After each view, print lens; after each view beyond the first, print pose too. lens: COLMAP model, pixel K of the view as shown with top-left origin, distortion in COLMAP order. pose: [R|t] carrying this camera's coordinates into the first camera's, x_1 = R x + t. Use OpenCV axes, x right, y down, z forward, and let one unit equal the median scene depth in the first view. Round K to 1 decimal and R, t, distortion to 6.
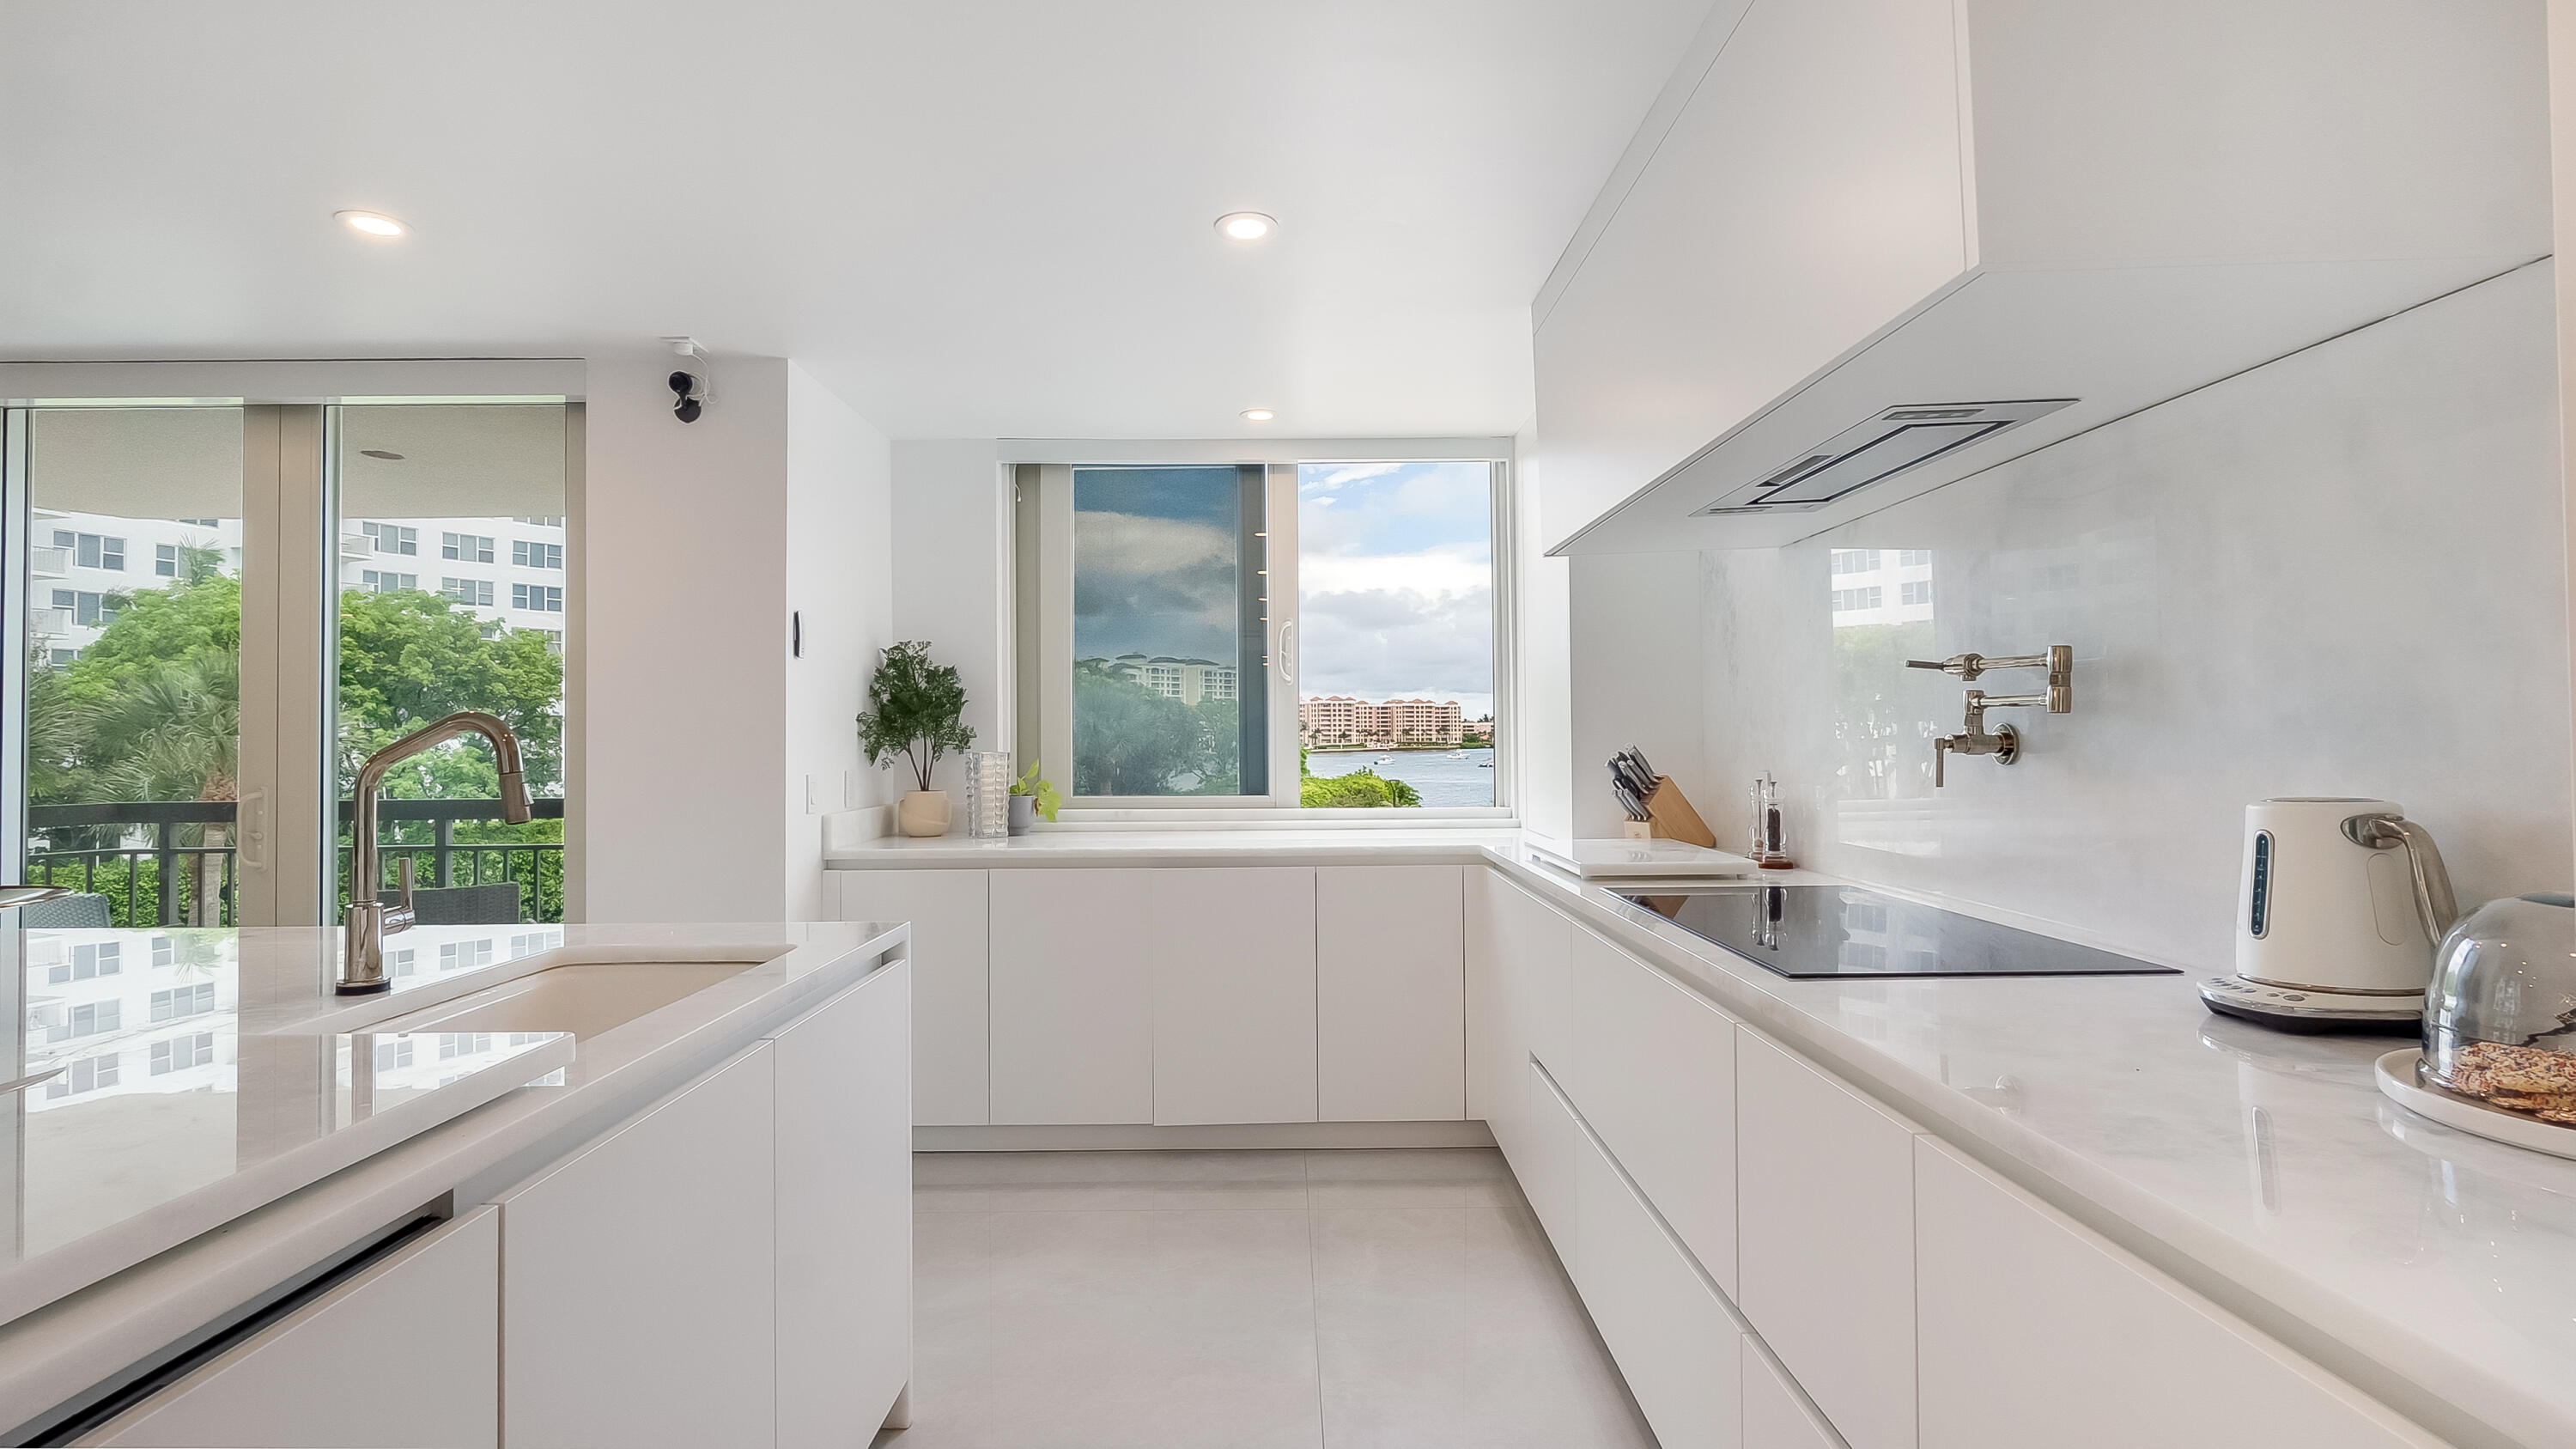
lens RADIAL K [[1193.0, 0, 1288.0], [0, 1193.0, 724.5], [0, 0, 1]] dist [-0.003860, -0.000694]
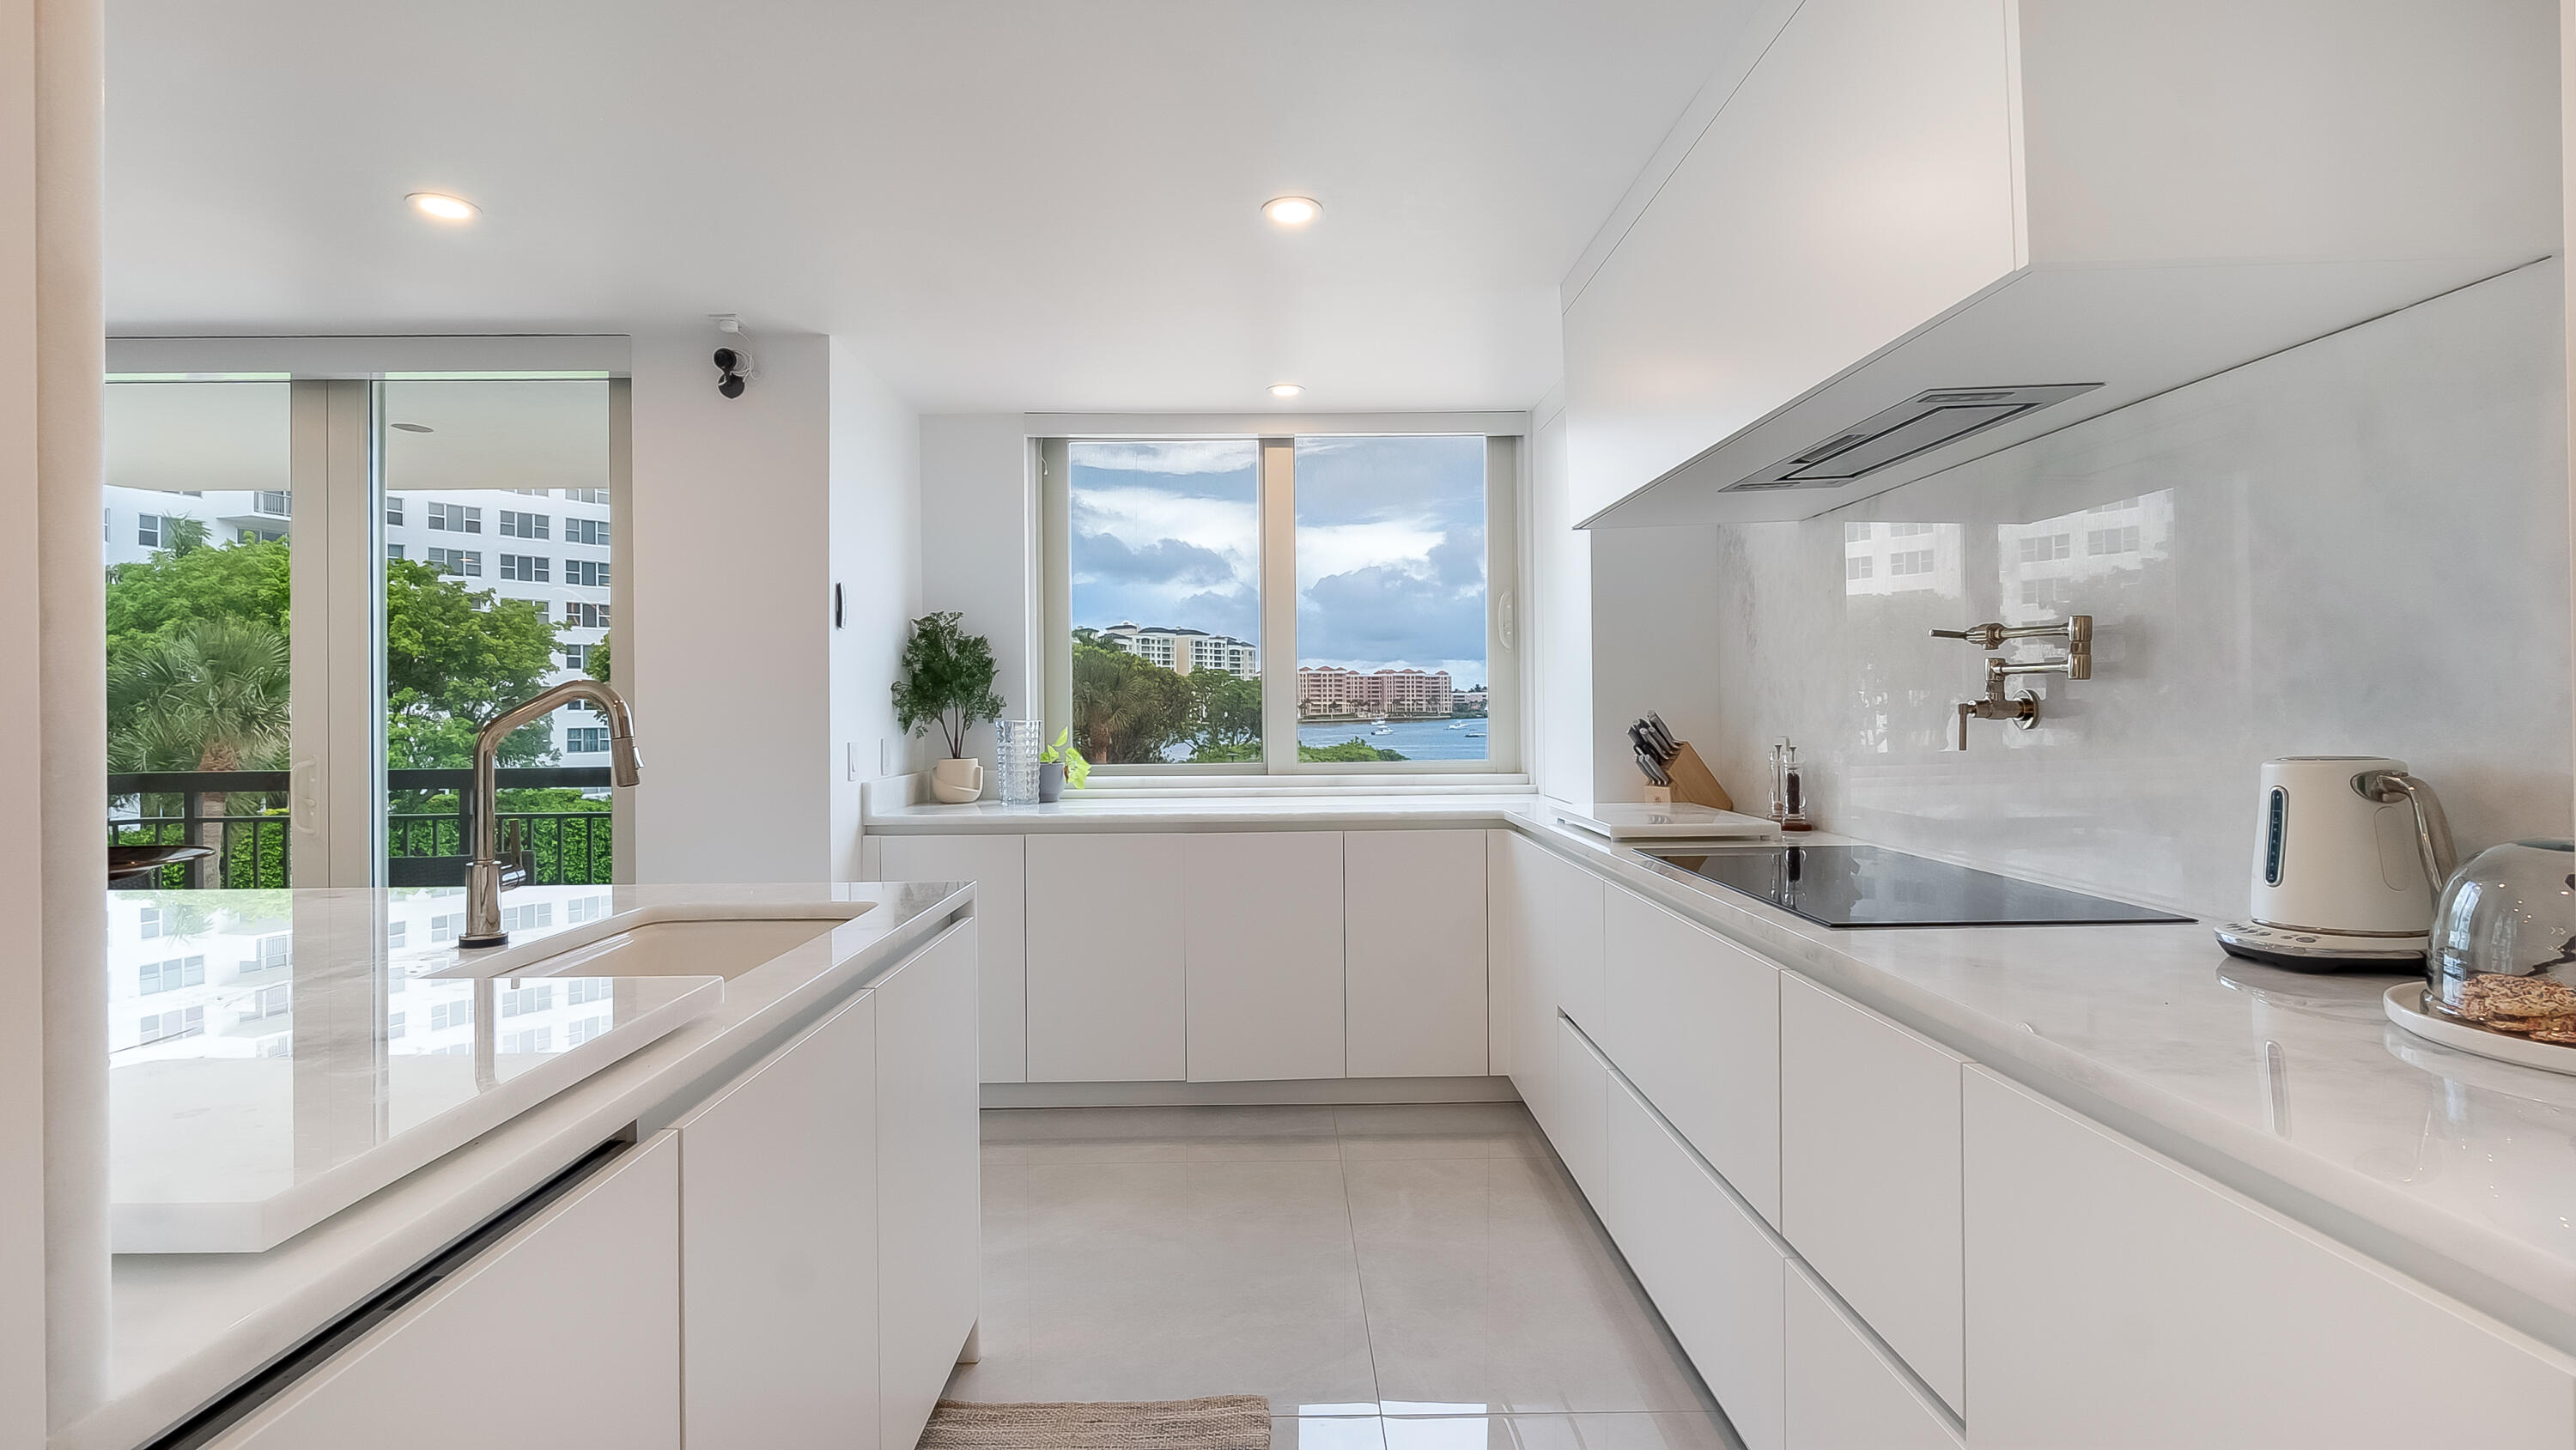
lens RADIAL K [[1193.3, 0, 1289.3], [0, 1193.3, 711.9], [0, 0, 1]] dist [-0.005228, 0.000387]
pose [[0.999956, -0.001456, 0.009307, -0.029520], [0.001322, 0.999897, 0.014317, 0.001390], [-0.009327, -0.014304, 0.999854, -0.024006]]
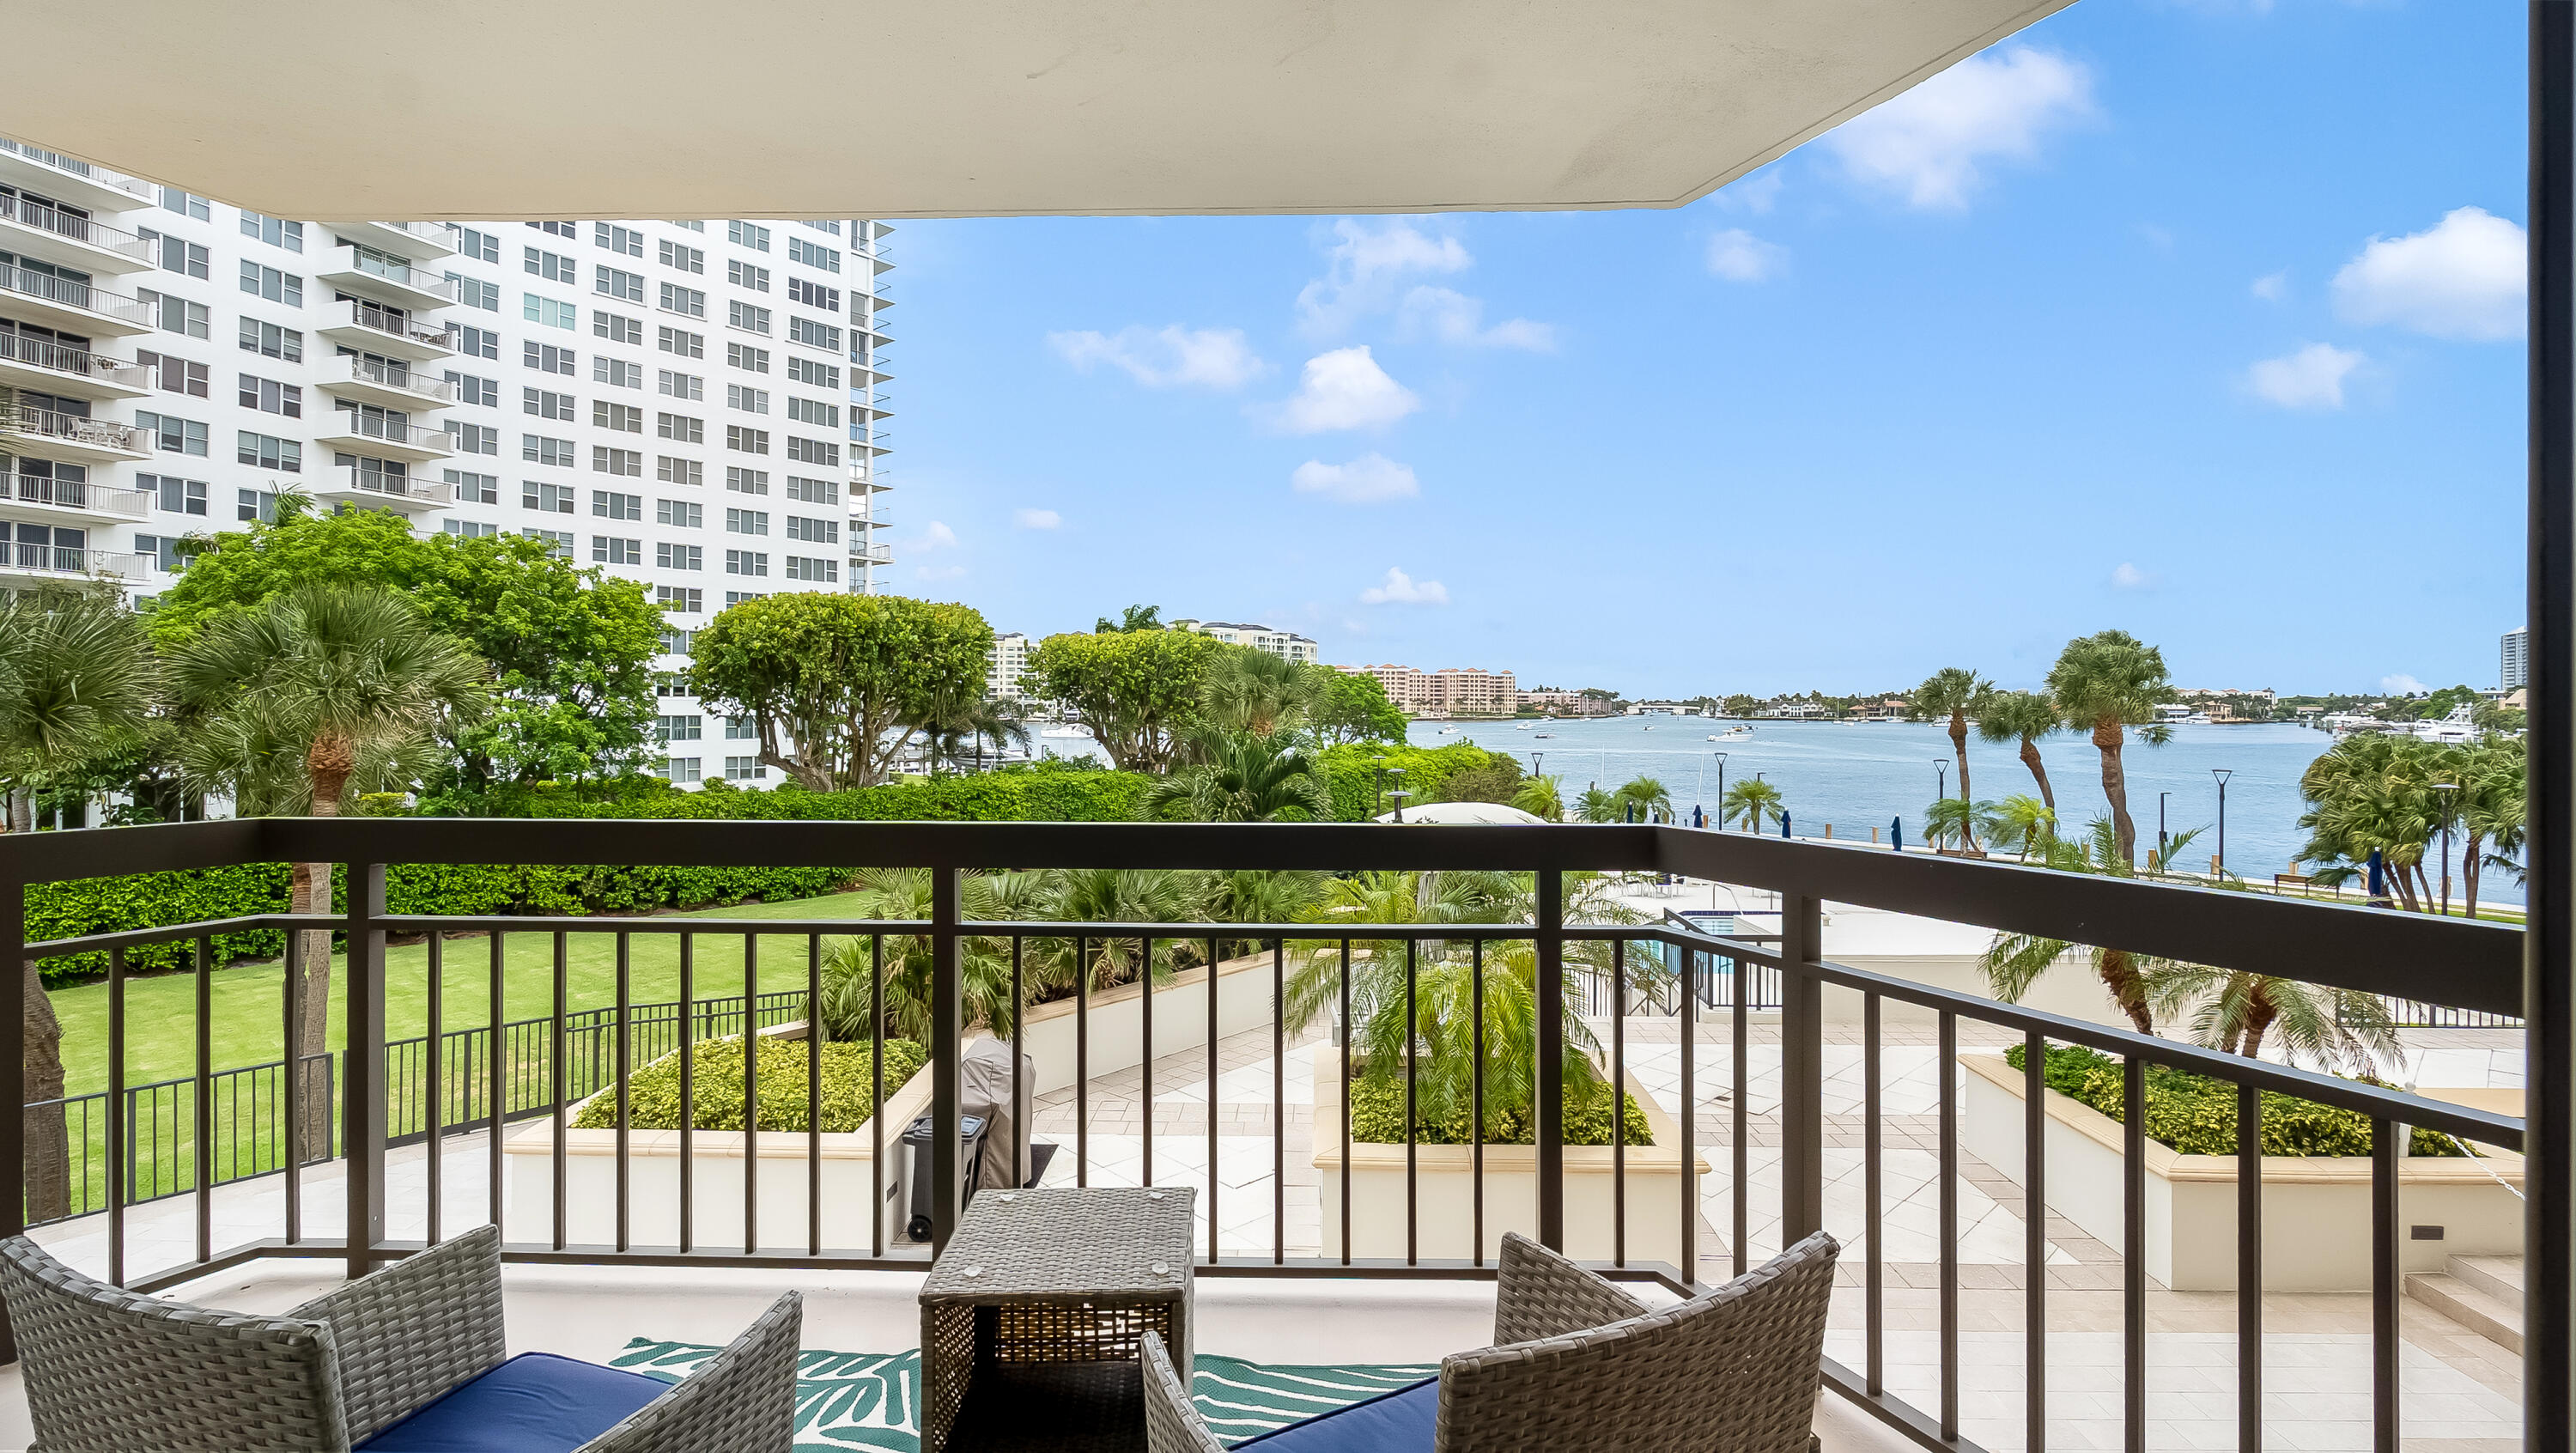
lens RADIAL K [[1193.5, 0, 1289.3], [0, 1193.5, 713.3], [0, 0, 1]] dist [-0.005228, 0.000387]
pose [[0.999319, 0.014493, -0.033932, -0.823522], [-0.013877, 0.999736, 0.018310, 0.016364], [0.034188, -0.017827, 0.999256, 0.797414]]
